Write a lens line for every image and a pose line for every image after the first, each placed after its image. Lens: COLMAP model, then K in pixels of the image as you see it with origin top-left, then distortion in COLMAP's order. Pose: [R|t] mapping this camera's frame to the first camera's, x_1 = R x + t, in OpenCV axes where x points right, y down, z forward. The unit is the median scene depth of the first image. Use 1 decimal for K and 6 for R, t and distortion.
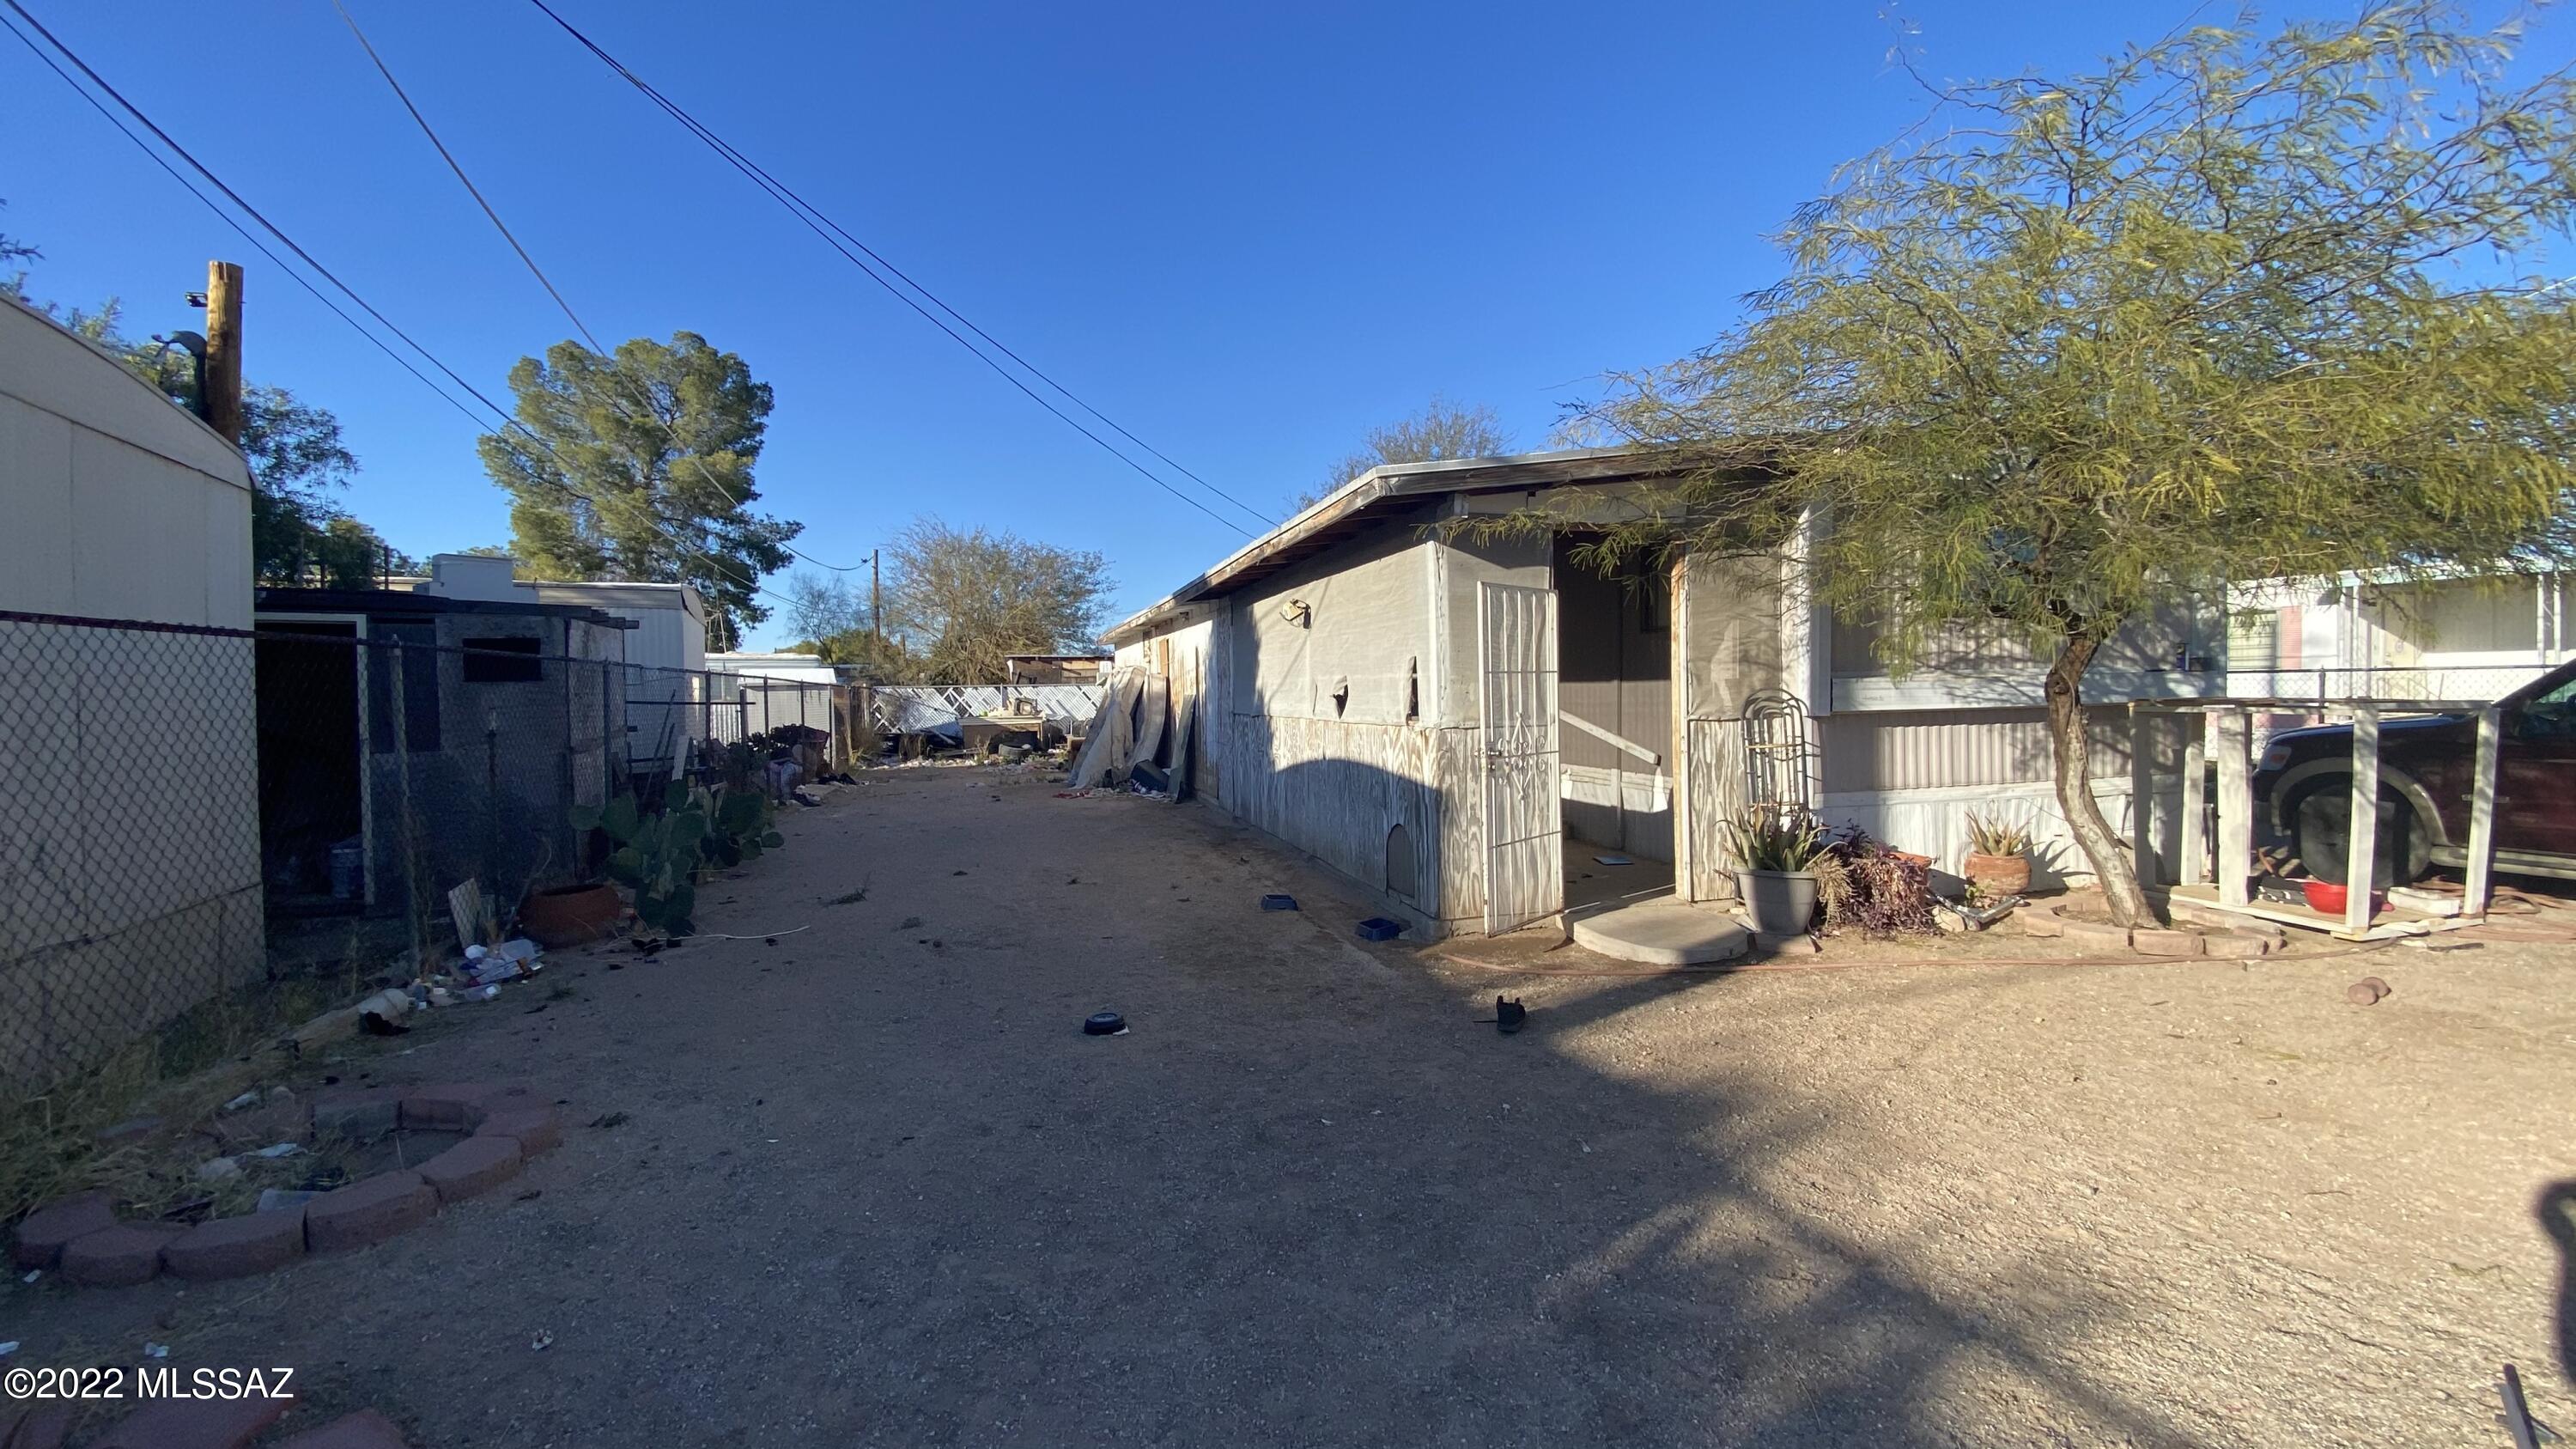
lens RADIAL K [[1053.6, 0, 1288.0], [0, 1053.6, 724.5], [0, 0, 1]] dist [0.022700, -0.020720]
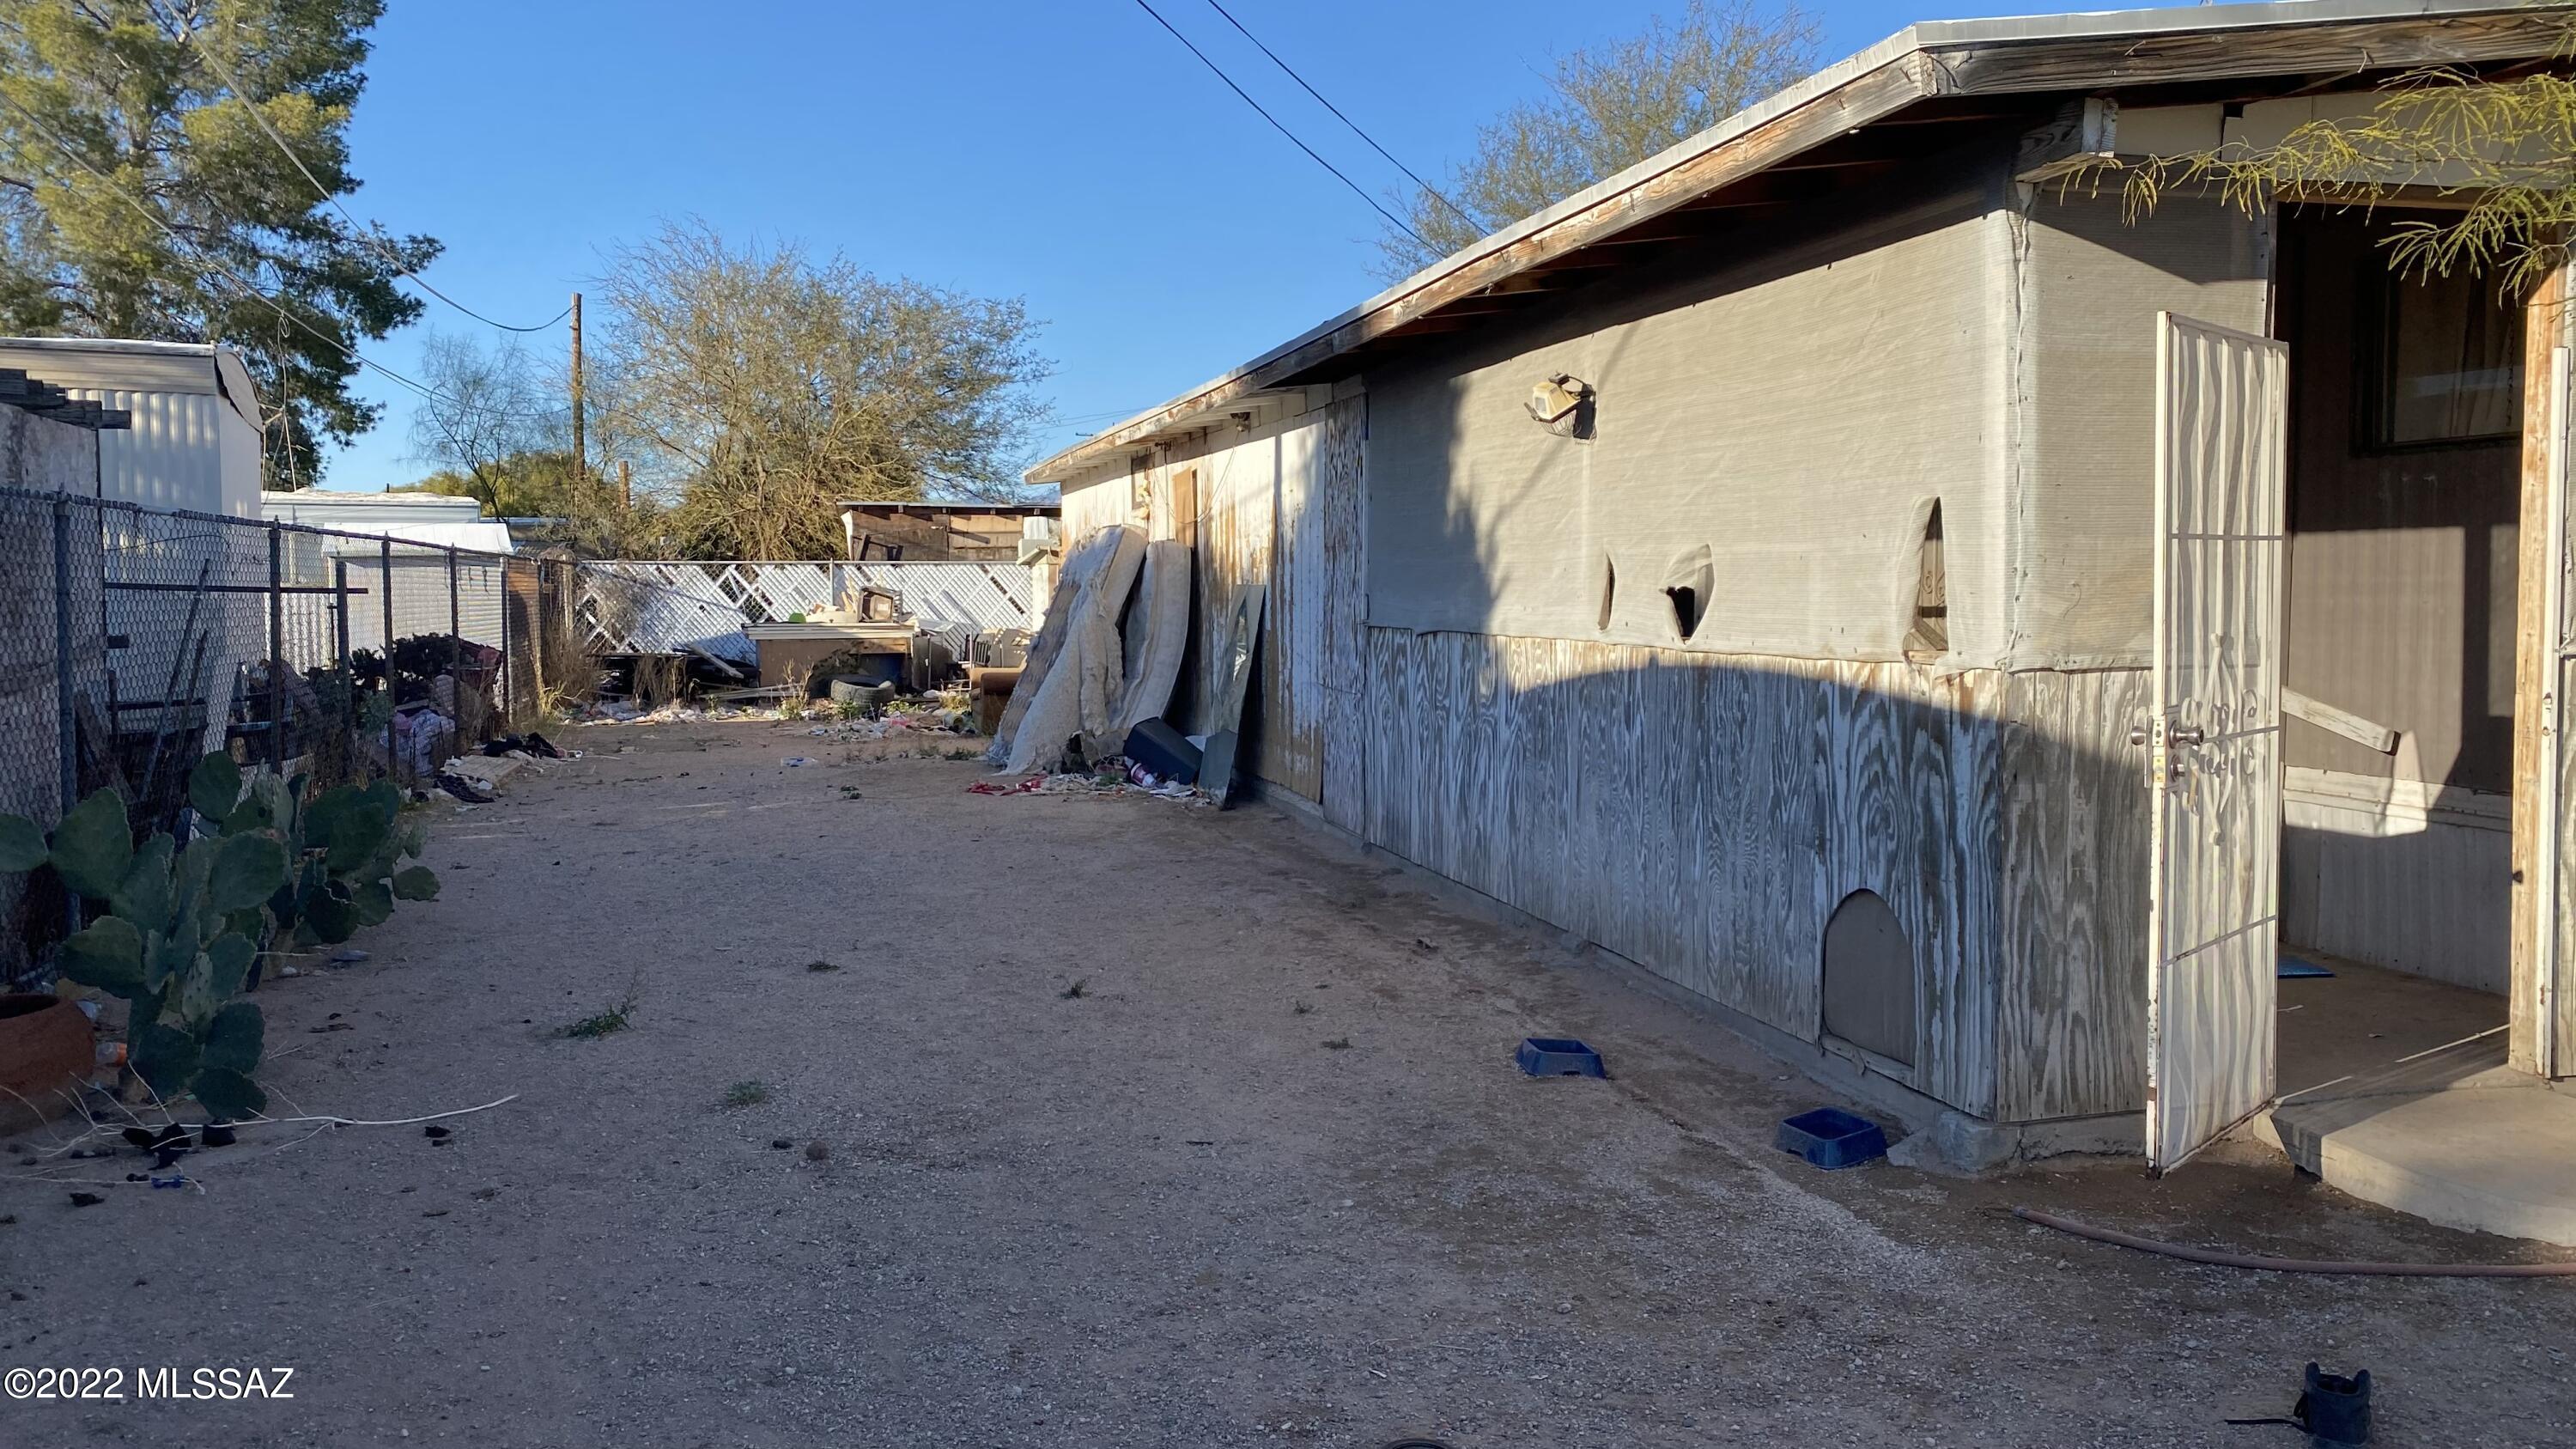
lens RADIAL K [[2016.4, 0, 1288.0], [0, 2016.4, 724.5], [0, 0, 1]] dist [0.001623, 0.008473]
pose [[0.999481, 0.014656, -0.028700, -0.108342], [-0.013510, 0.999120, 0.039720, -0.002429], [0.029256, -0.039312, 0.998799, 0.173643]]
